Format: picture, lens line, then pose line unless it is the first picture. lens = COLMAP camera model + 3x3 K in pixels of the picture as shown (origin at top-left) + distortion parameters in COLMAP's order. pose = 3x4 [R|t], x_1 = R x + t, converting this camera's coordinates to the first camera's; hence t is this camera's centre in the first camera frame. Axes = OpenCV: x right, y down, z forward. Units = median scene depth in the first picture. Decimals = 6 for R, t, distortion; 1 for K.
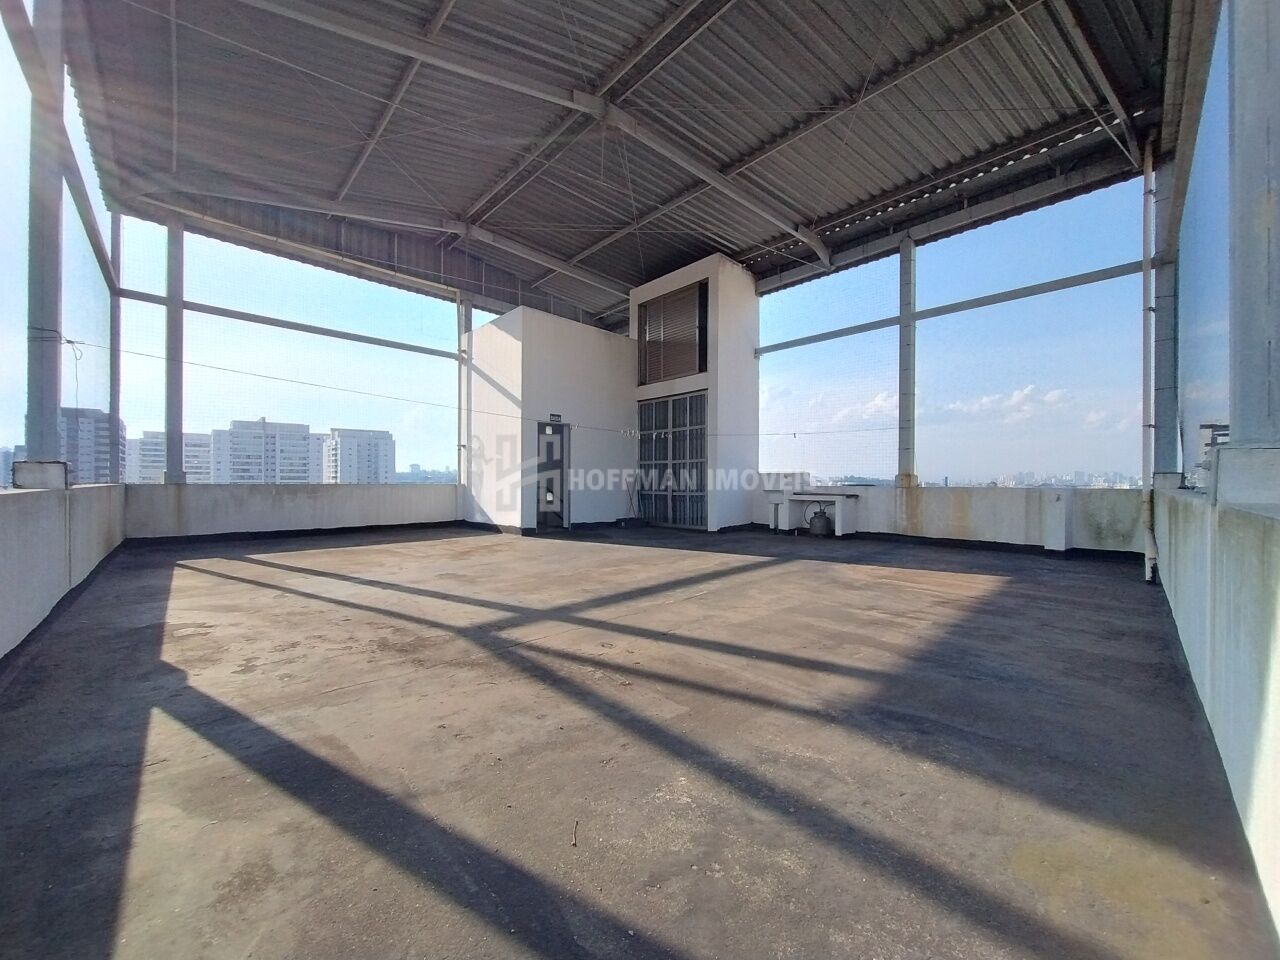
lens RADIAL K [[582.3, 0, 640.9], [0, 582.3, 482.9], [0, 0, 1]] dist [-0.001368, -0.000118]
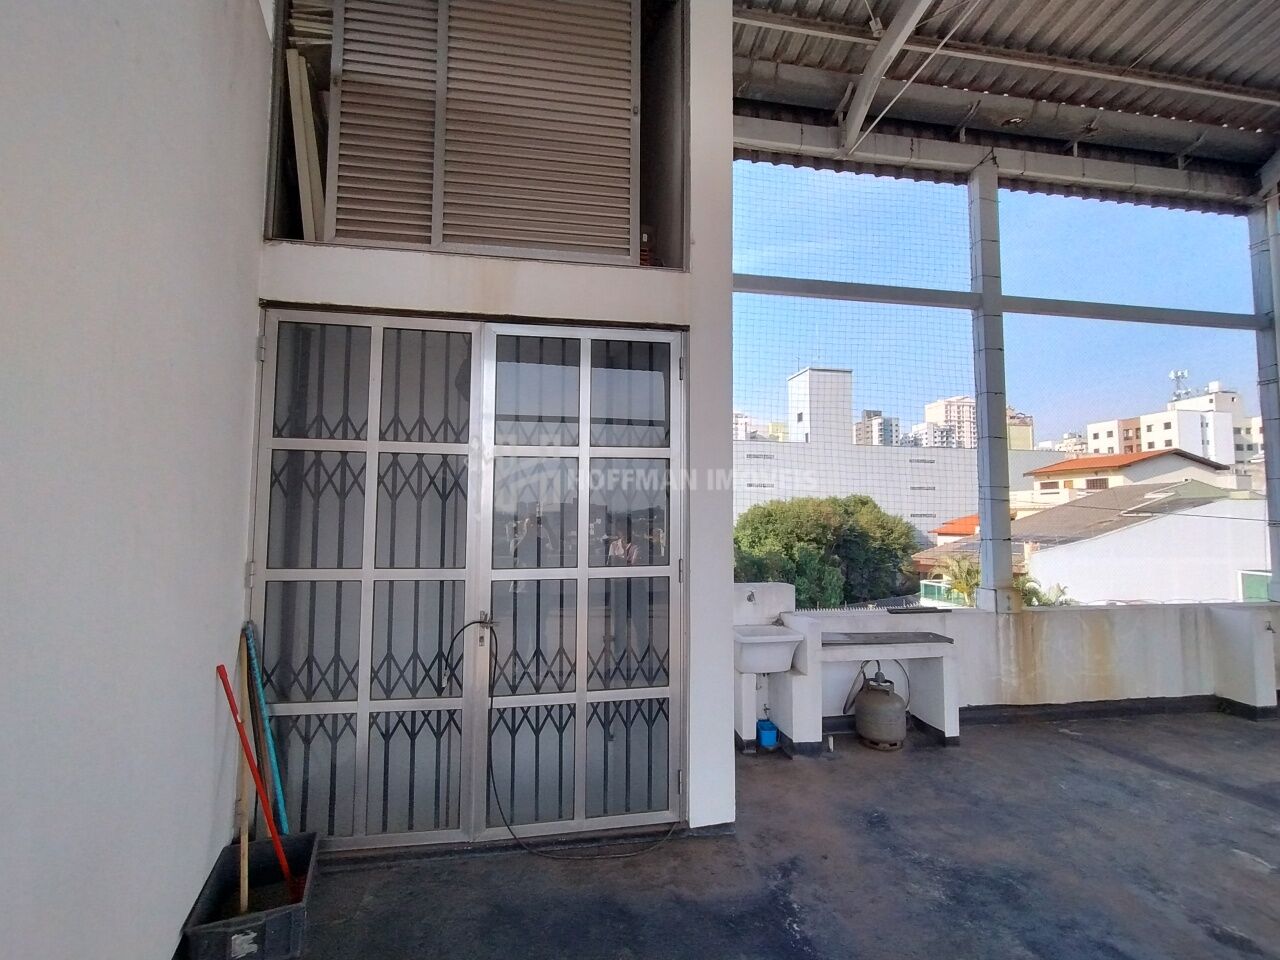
lens RADIAL K [[582.3, 0, 638.9], [0, 582.3, 482.6], [0, 0, 1]] dist [-0.001368, -0.000118]
pose [[0.478594, 0.054750, 0.876328, -0.178580], [-0.008653, 0.998300, -0.057645, -0.077090], [-0.877994, 0.020006, 0.478254, 1.031456]]
